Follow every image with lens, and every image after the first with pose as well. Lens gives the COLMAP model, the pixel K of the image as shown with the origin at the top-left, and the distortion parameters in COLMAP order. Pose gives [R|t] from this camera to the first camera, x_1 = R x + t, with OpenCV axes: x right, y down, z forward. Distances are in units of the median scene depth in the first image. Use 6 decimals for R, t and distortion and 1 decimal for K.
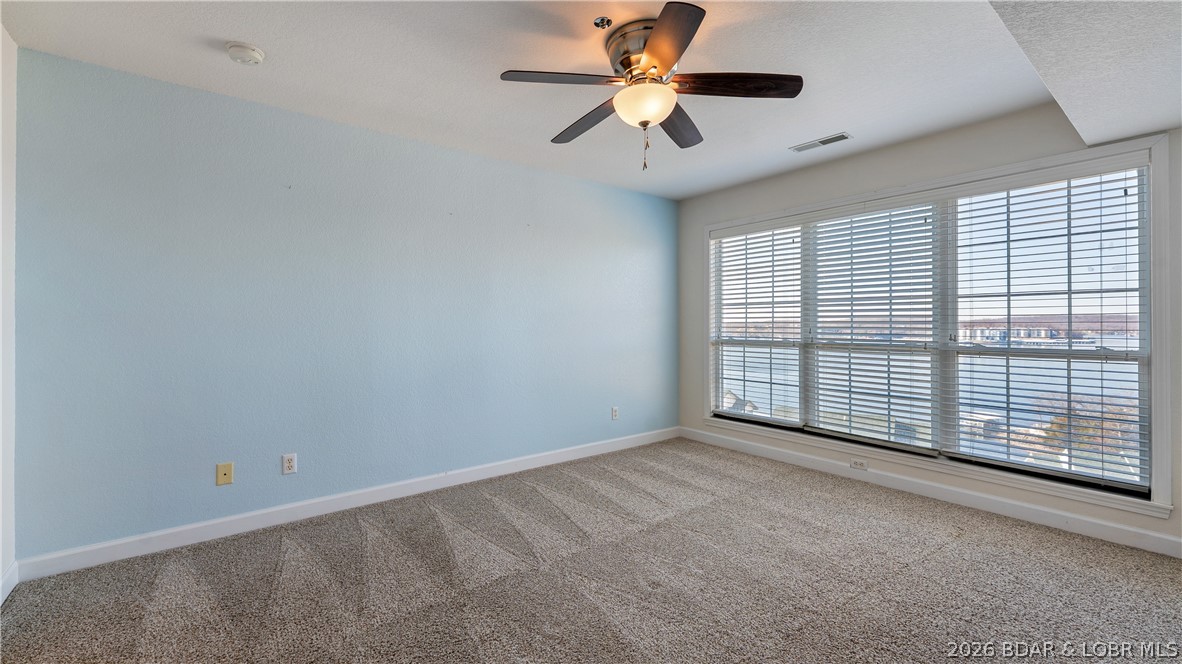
lens RADIAL K [[487.3, 0, 578.1], [0, 487.3, 333.7], [0, 0, 1]] dist [0.001684, 0.000028]
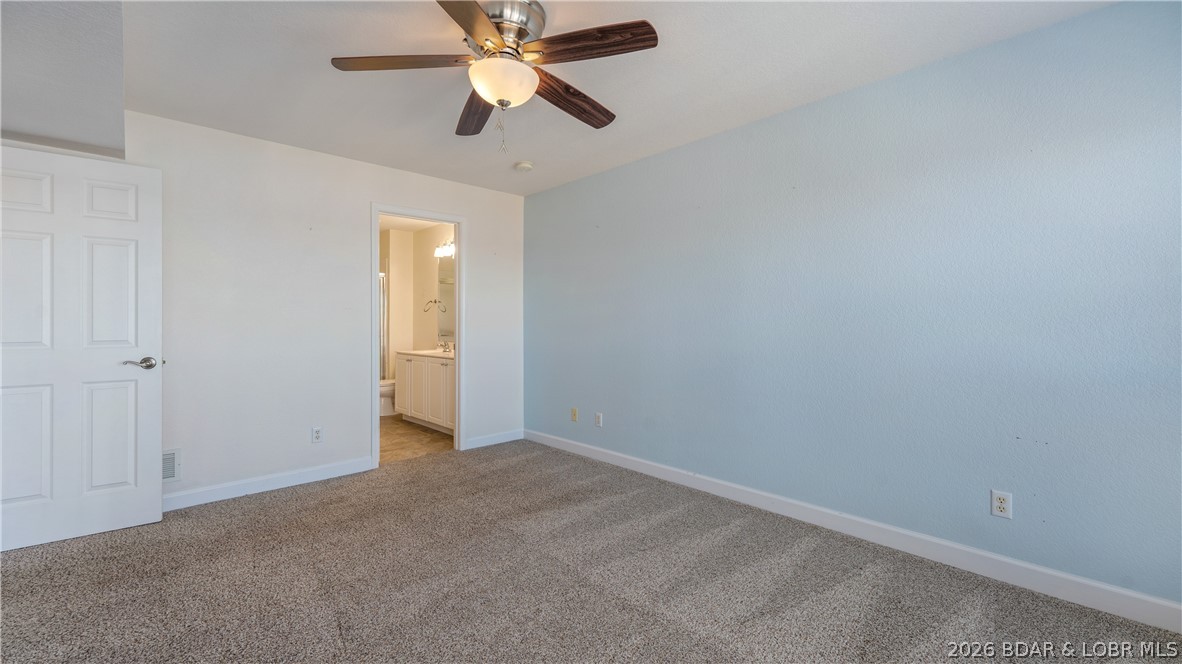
lens RADIAL K [[487.3, 0, 578.1], [0, 487.3, 333.7], [0, 0, 1]] dist [0.001684, 0.000028]
pose [[0.083985, 0.035843, -0.995822, 0.857503], [-0.015359, 0.999281, 0.034672, -0.037911], [0.996349, 0.012383, 0.084475, 0.842058]]
